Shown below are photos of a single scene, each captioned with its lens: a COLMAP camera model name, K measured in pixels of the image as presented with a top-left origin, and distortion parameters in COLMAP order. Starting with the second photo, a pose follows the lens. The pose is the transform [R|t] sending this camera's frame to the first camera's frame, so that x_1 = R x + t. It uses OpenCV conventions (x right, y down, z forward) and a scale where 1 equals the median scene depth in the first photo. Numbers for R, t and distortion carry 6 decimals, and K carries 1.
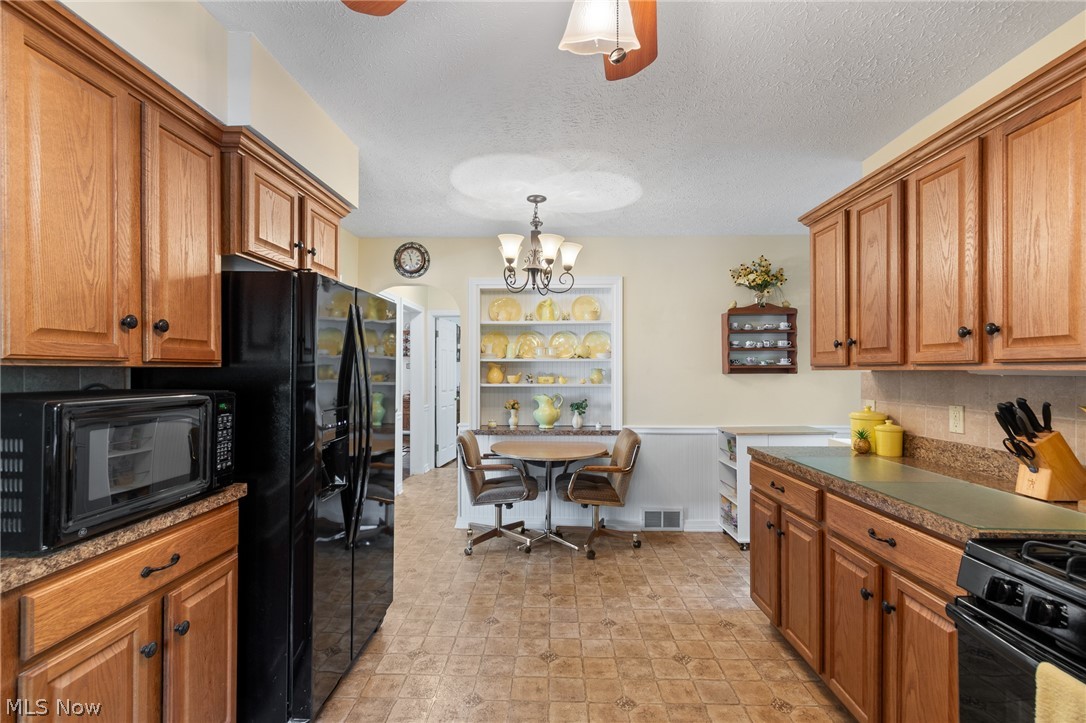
lens RADIAL K [[487.6, 0, 549.2], [0, 487.6, 368.7], [0, 0, 1]] dist [0.001055, -0.002784]
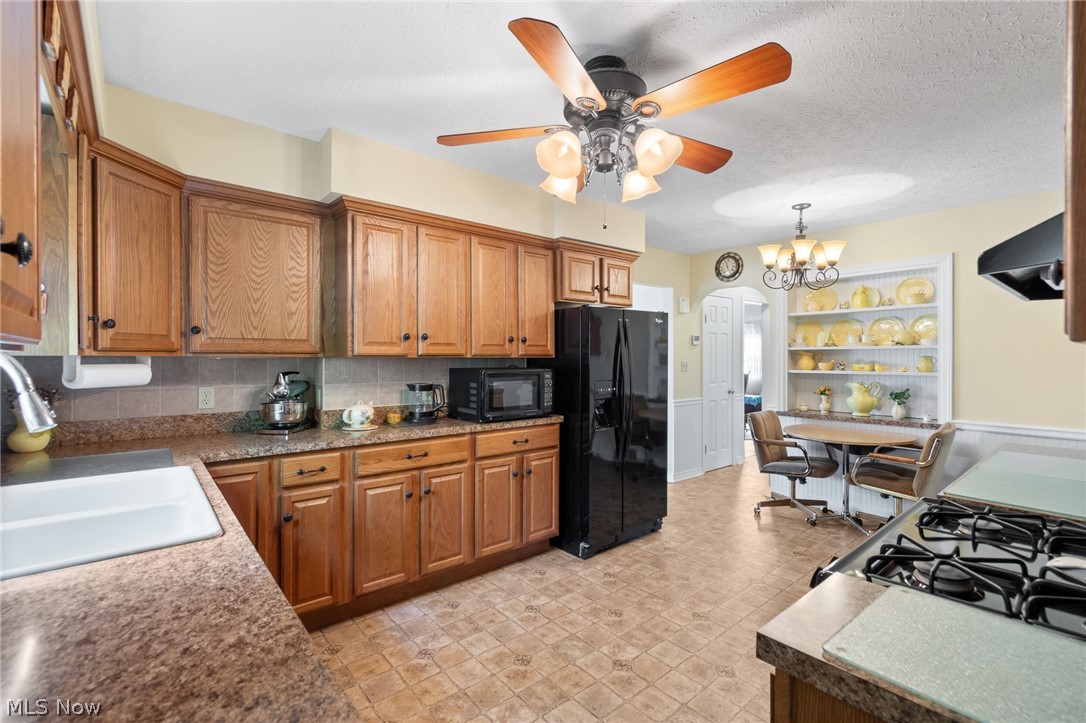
lens RADIAL K [[487.6, 0, 542.1], [0, 487.6, 356.1], [0, 0, 1]] dist [0.001055, -0.002784]
pose [[0.655160, -0.003030, -0.755484, 0.398519], [0.004432, 0.999990, -0.000167, -0.003916], [0.755477, -0.003239, 0.655167, -0.177597]]
